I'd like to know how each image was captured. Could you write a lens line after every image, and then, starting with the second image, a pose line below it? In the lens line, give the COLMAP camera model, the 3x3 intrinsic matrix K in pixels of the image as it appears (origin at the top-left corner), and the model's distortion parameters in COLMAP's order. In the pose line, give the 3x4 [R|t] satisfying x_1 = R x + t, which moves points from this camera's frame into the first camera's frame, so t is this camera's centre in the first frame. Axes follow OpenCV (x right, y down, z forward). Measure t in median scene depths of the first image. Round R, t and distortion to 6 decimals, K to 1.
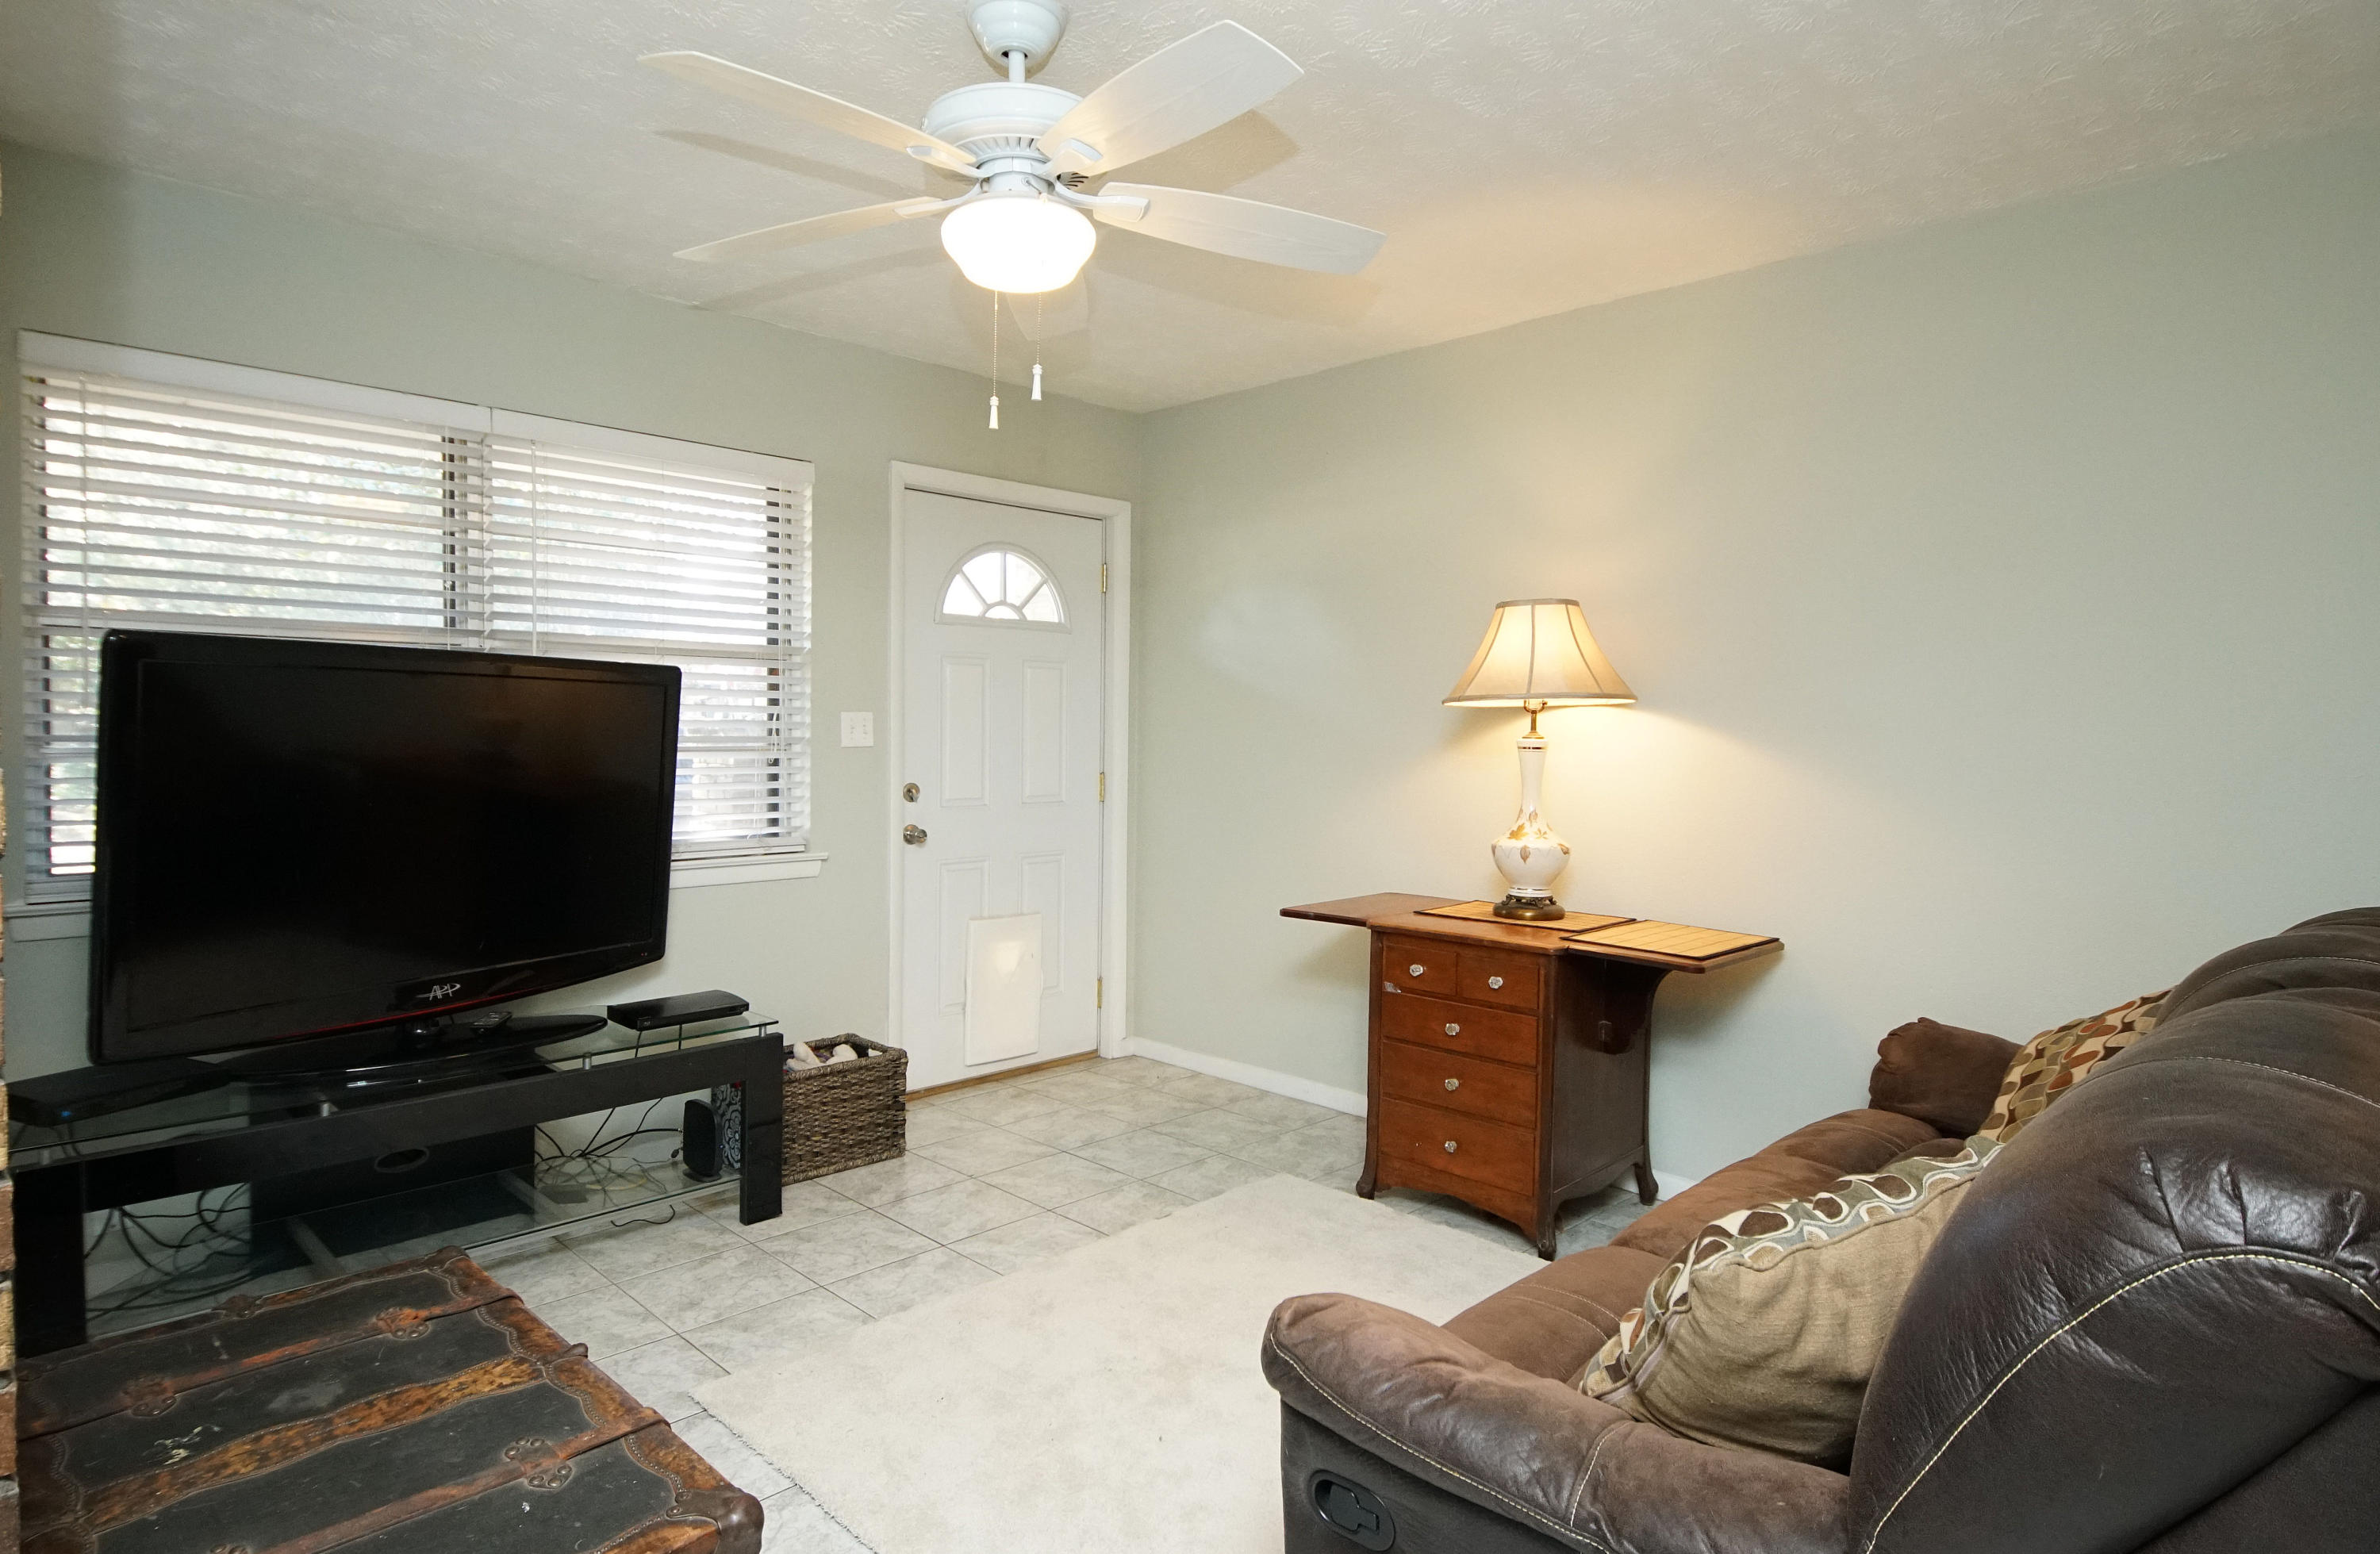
lens RADIAL K [[1321.4, 0, 1202.4], [0, 1321.4, 769.2], [0, 0, 1]] dist [-0.006949, -0.002726]
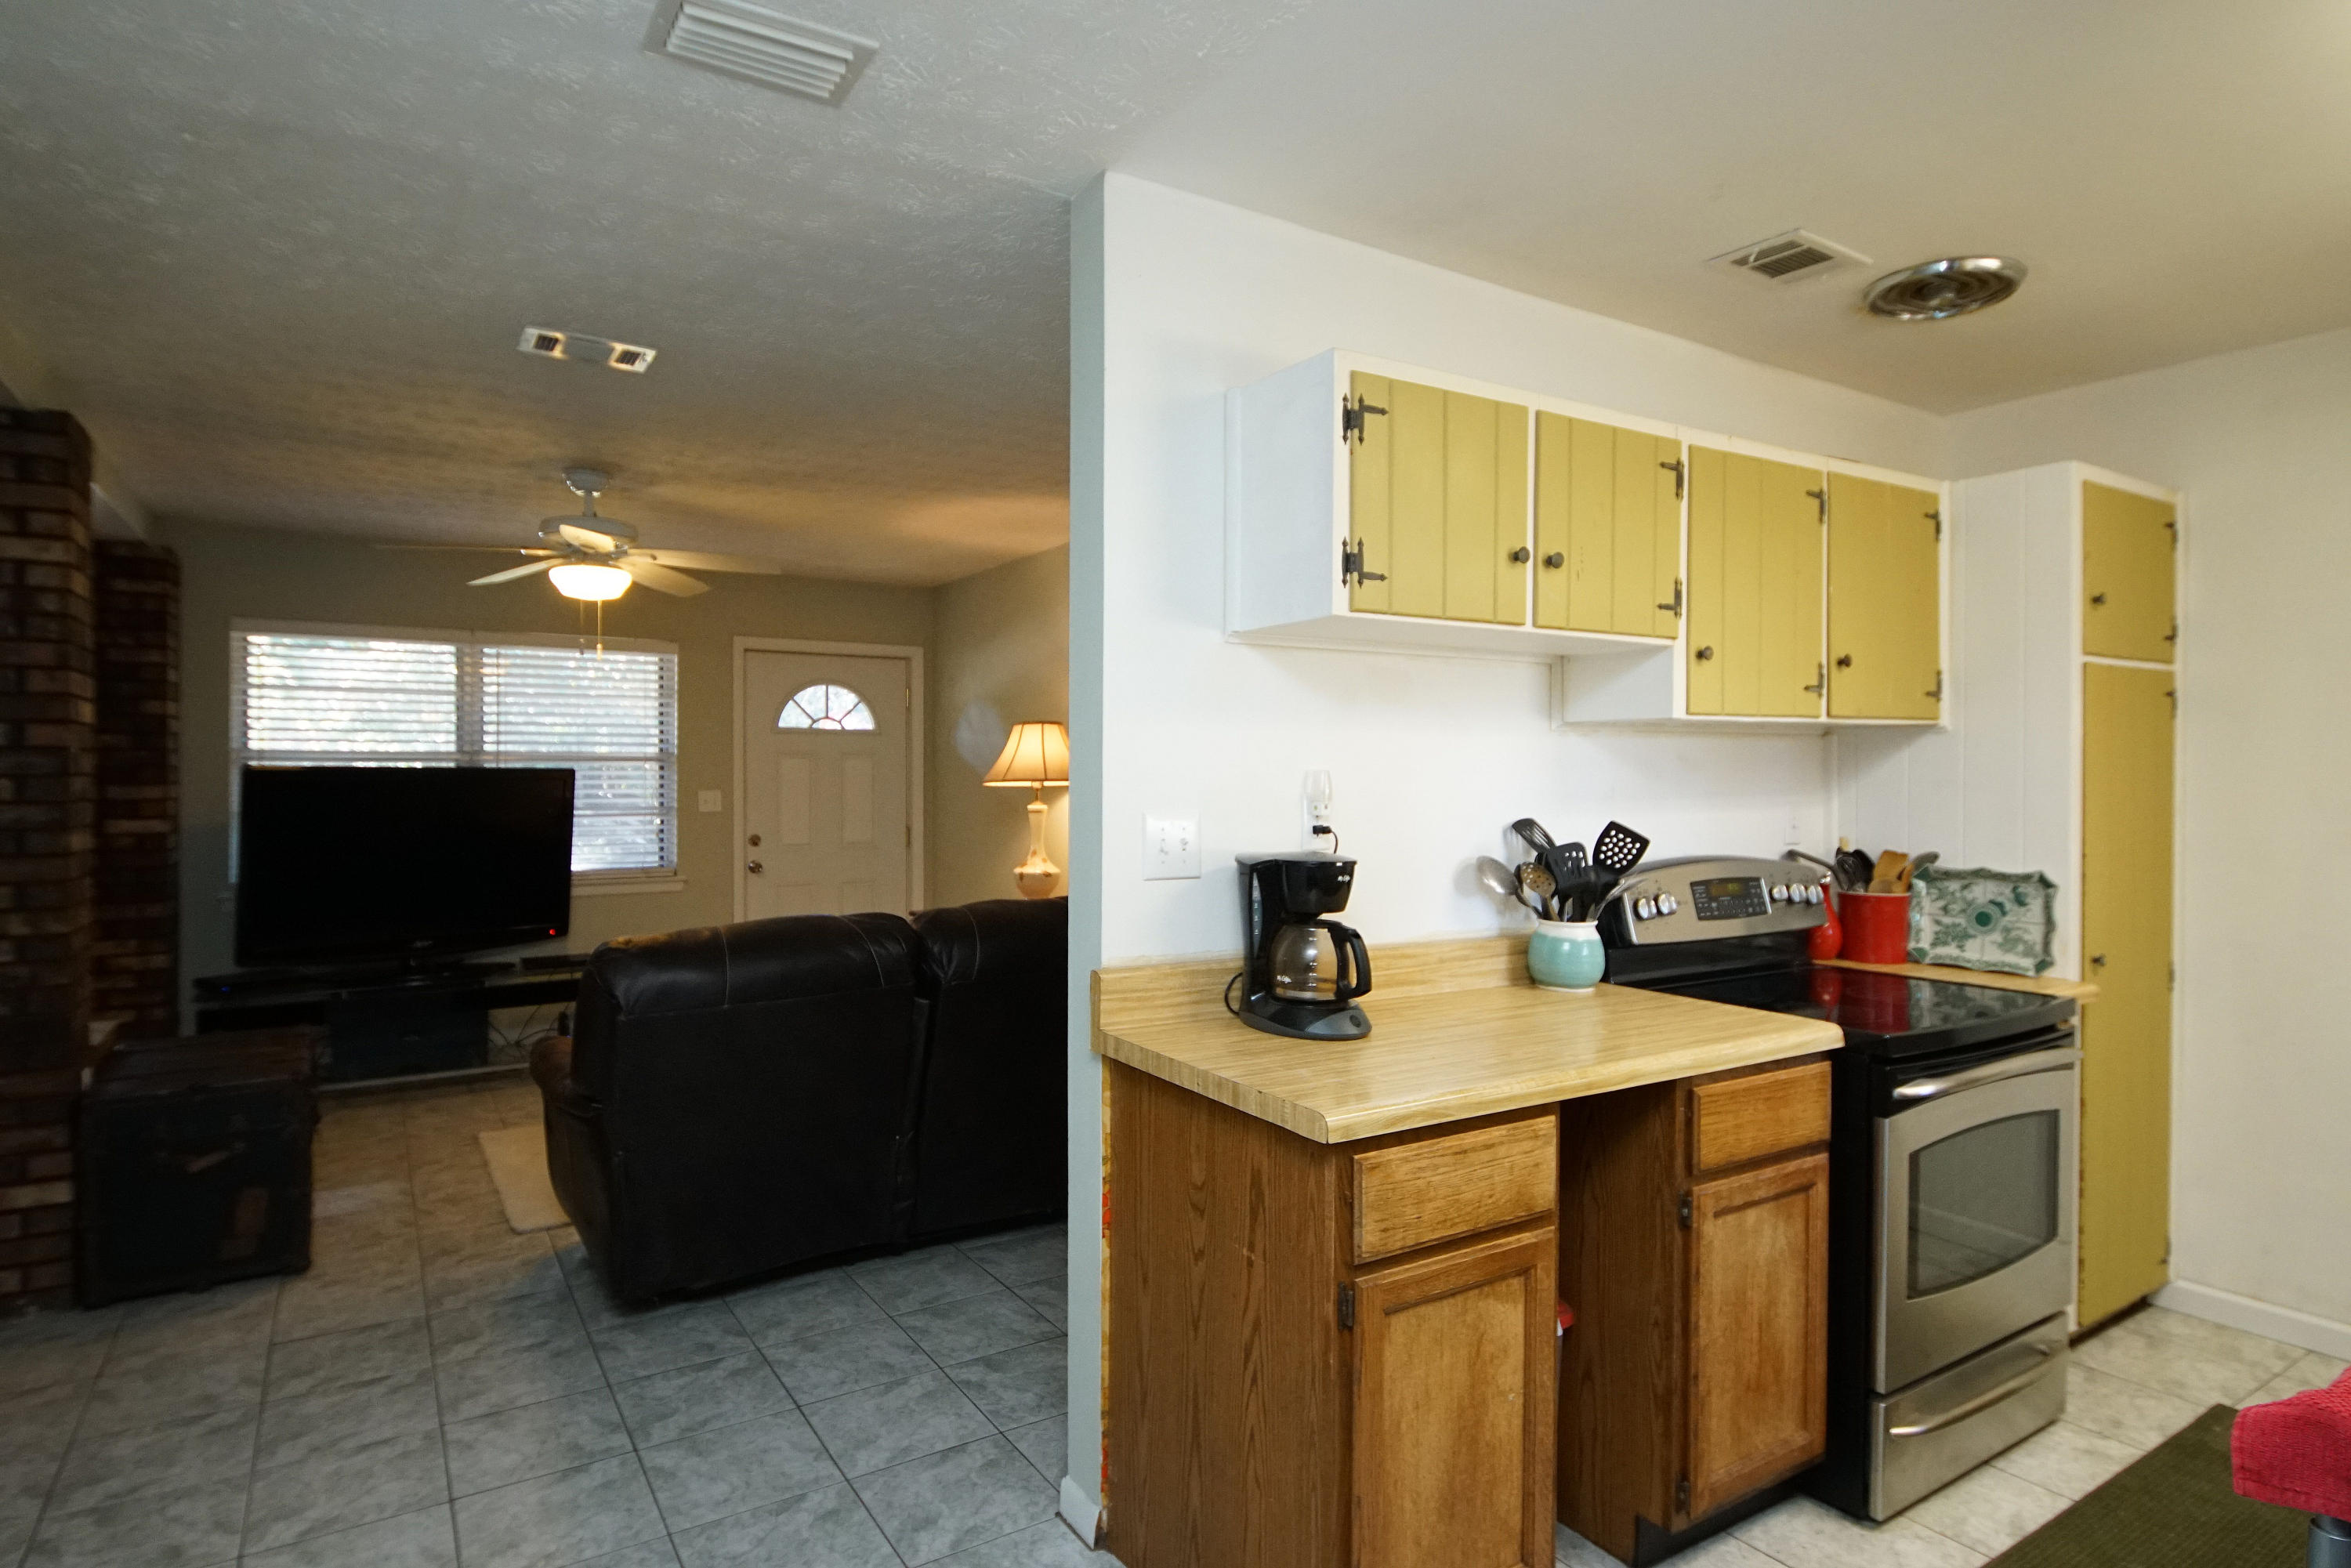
lens RADIAL K [[1269.9, 0, 1137.2], [0, 1269.9, 768.6], [0, 0, 1]] dist [0.013731, -0.019062]
pose [[0.968017, -0.008517, -0.250740, 0.606956], [-0.001573, 0.999198, -0.040015, -0.008495], [0.250880, 0.039130, 0.967227, -0.363784]]
